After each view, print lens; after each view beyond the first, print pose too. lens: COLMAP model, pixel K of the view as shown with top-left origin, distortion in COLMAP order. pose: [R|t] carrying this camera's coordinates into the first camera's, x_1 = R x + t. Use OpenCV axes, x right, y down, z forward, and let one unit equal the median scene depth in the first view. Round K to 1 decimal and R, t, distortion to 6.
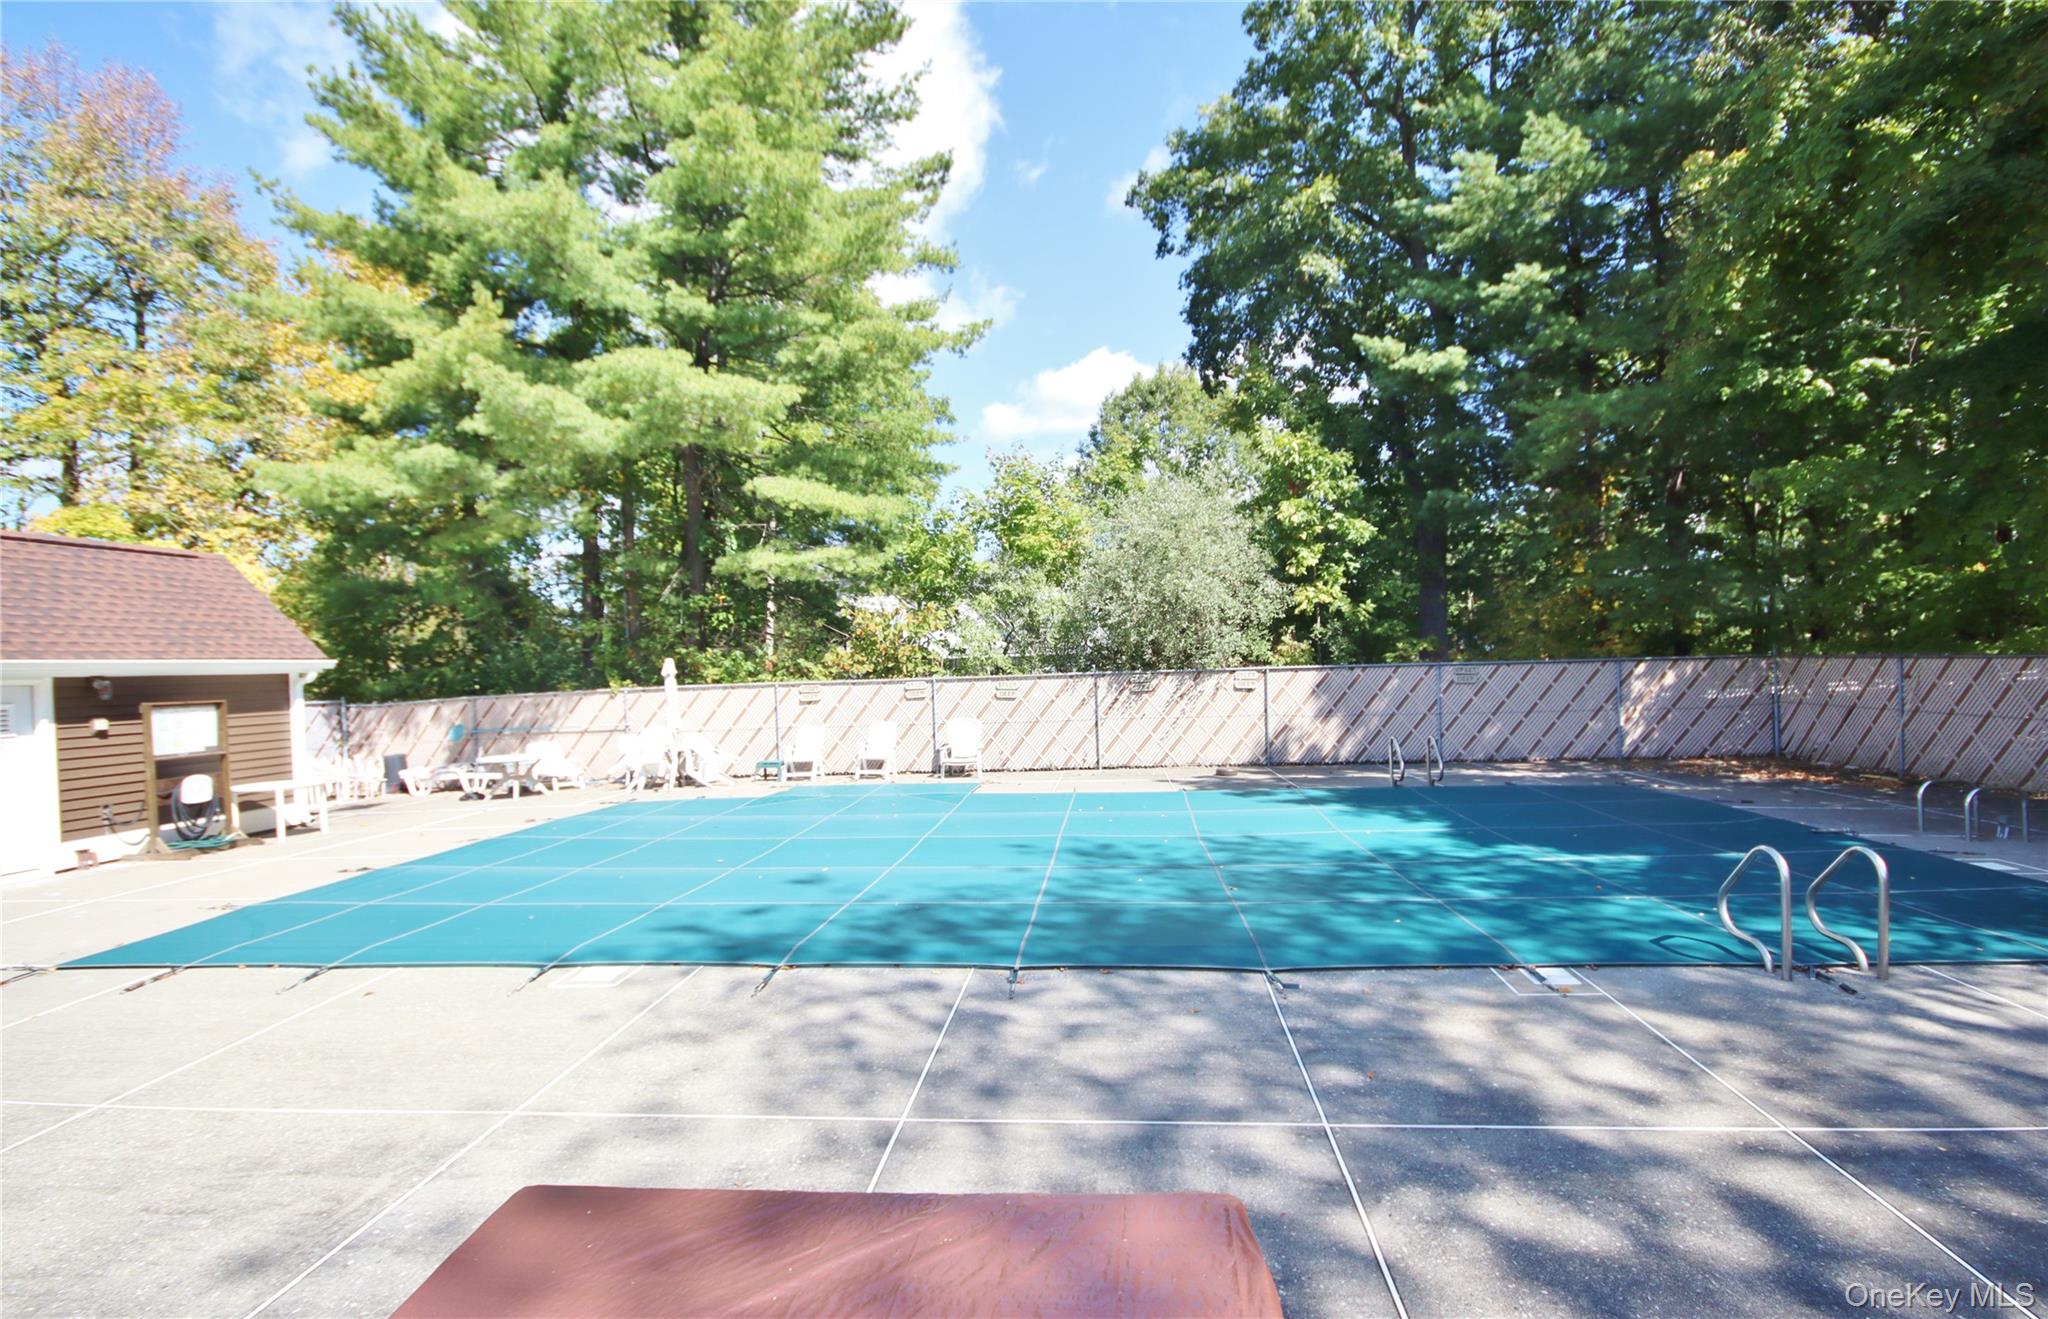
lens RADIAL K [[951.5, 0, 1027.7], [0, 951.5, 678.8], [0, 0, 1]] dist [-0.000278, -0.000575]
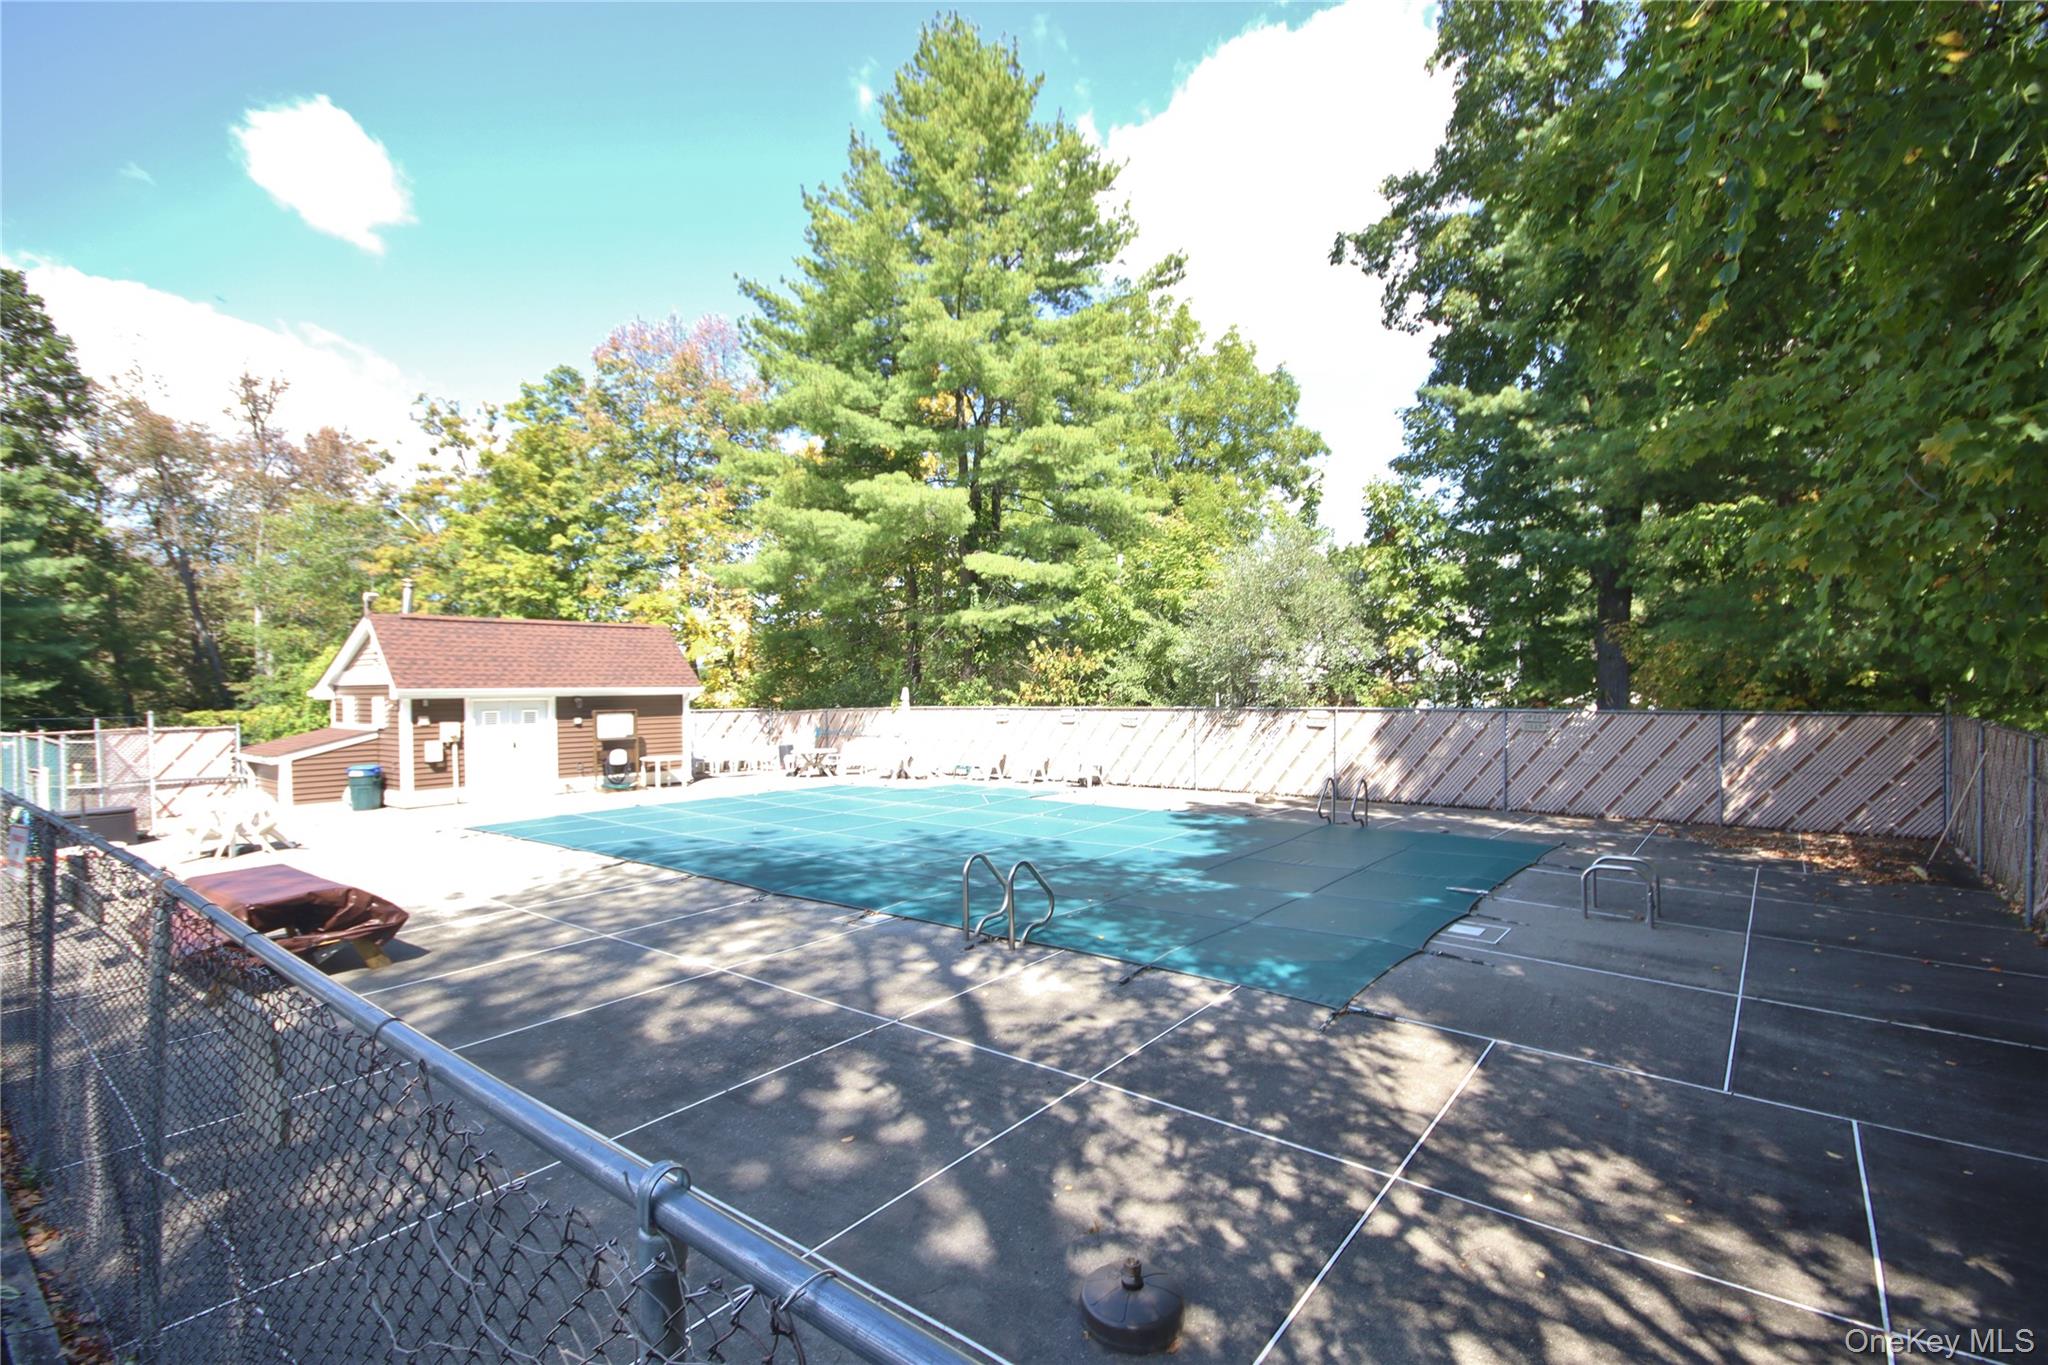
lens RADIAL K [[931.1, 0, 1034.1], [0, 931.1, 690.0], [0, 0, 1]] dist [0.000711, -0.010574]
pose [[0.841524, 0.023212, -0.539721, 0.551815], [-0.022984, 0.999710, 0.007159, -0.032939], [0.539731, 0.006380, 0.841813, -0.065886]]
